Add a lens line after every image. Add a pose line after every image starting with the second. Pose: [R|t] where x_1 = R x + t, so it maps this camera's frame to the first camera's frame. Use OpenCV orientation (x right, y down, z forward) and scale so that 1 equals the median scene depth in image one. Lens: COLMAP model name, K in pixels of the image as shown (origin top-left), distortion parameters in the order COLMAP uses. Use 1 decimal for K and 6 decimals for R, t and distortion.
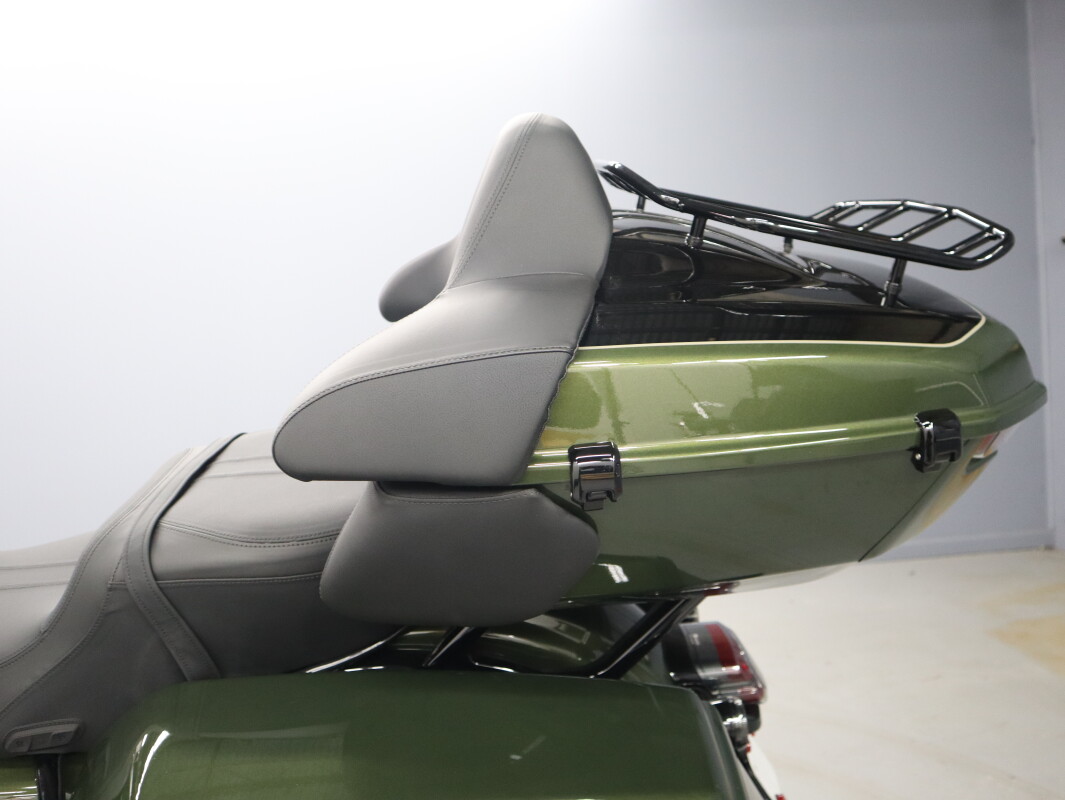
lens RADIAL K [[848.5, 0, 539.6], [0, 848.5, 417.5], [0, 0, 1]] dist [-0.112600, 0.081586]
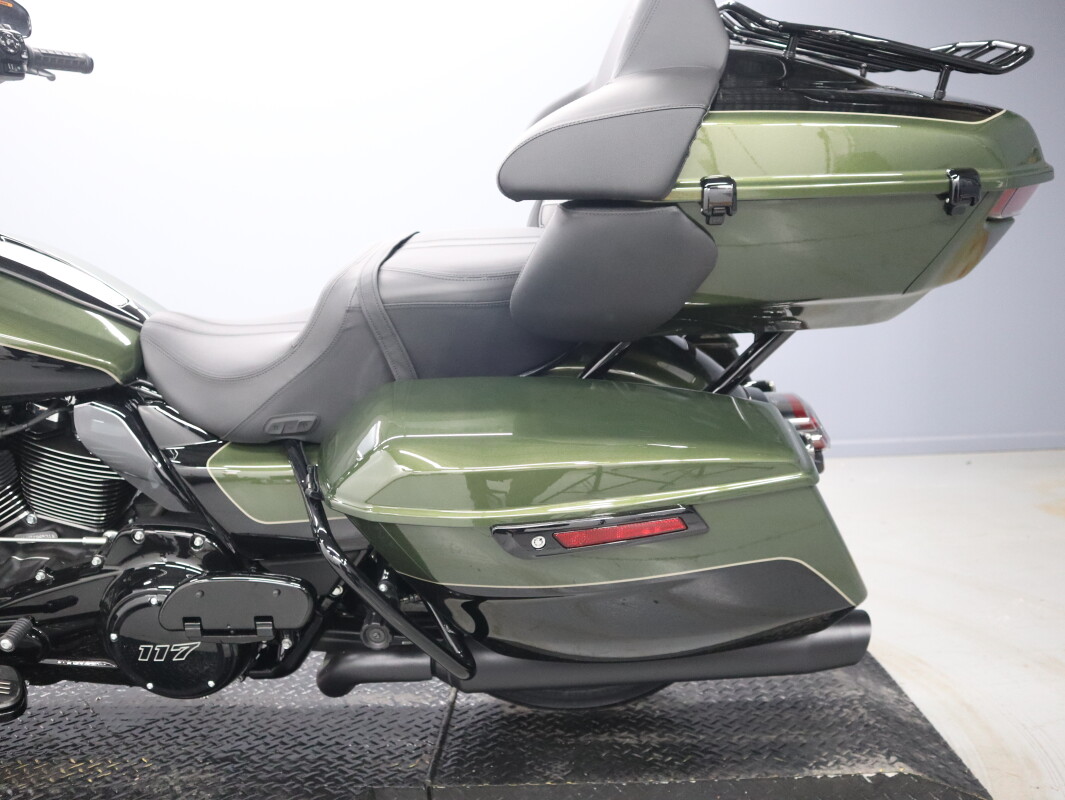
lens RADIAL K [[849.0, 0, 536.5], [0, 849.0, 402.4], [0, 0, 1]] dist [-0.116290, 0.086982]
pose [[0.996584, 0.033859, -0.075328, -0.104790], [-0.029185, 0.997631, 0.062298, 0.282051], [0.077259, -0.059886, 0.995211, -0.404783]]
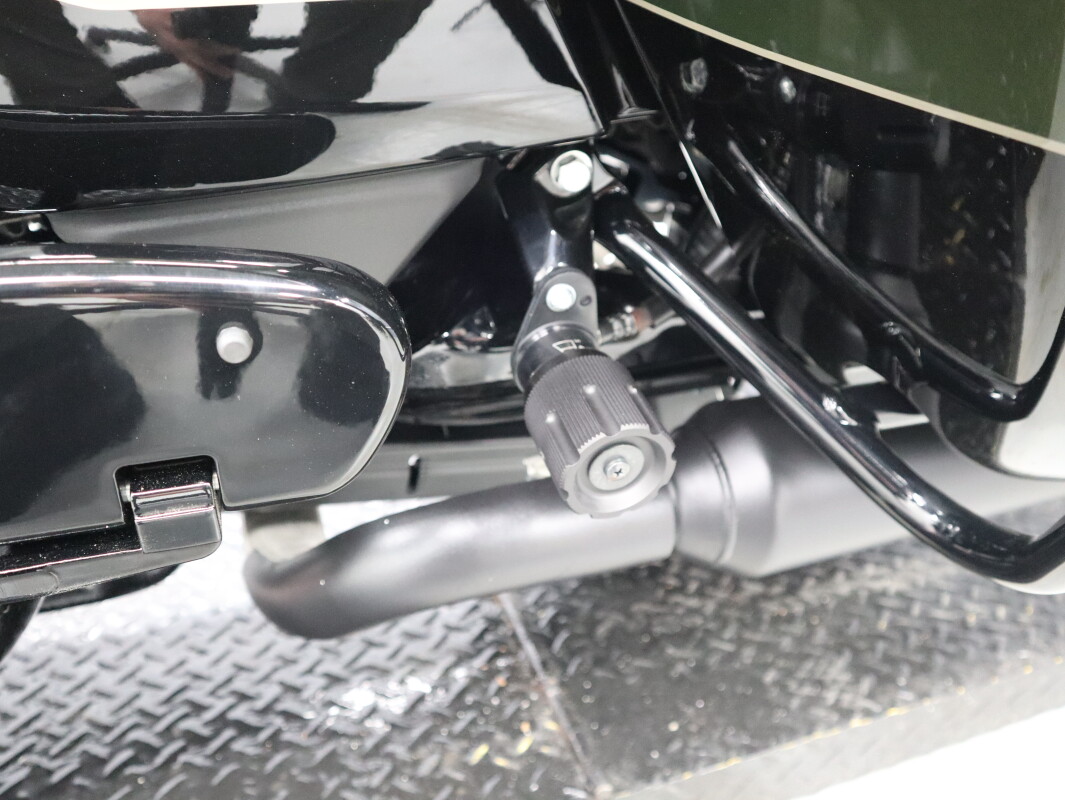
lens RADIAL K [[849.0, 0, 536.5], [0, 849.0, 402.4], [0, 0, 1]] dist [-0.116290, 0.086982]
pose [[0.955506, -0.049640, 0.290764, -0.671494], [-0.054883, 0.938606, 0.340598, 0.653347], [-0.289820, -0.341402, 0.894119, 0.759756]]
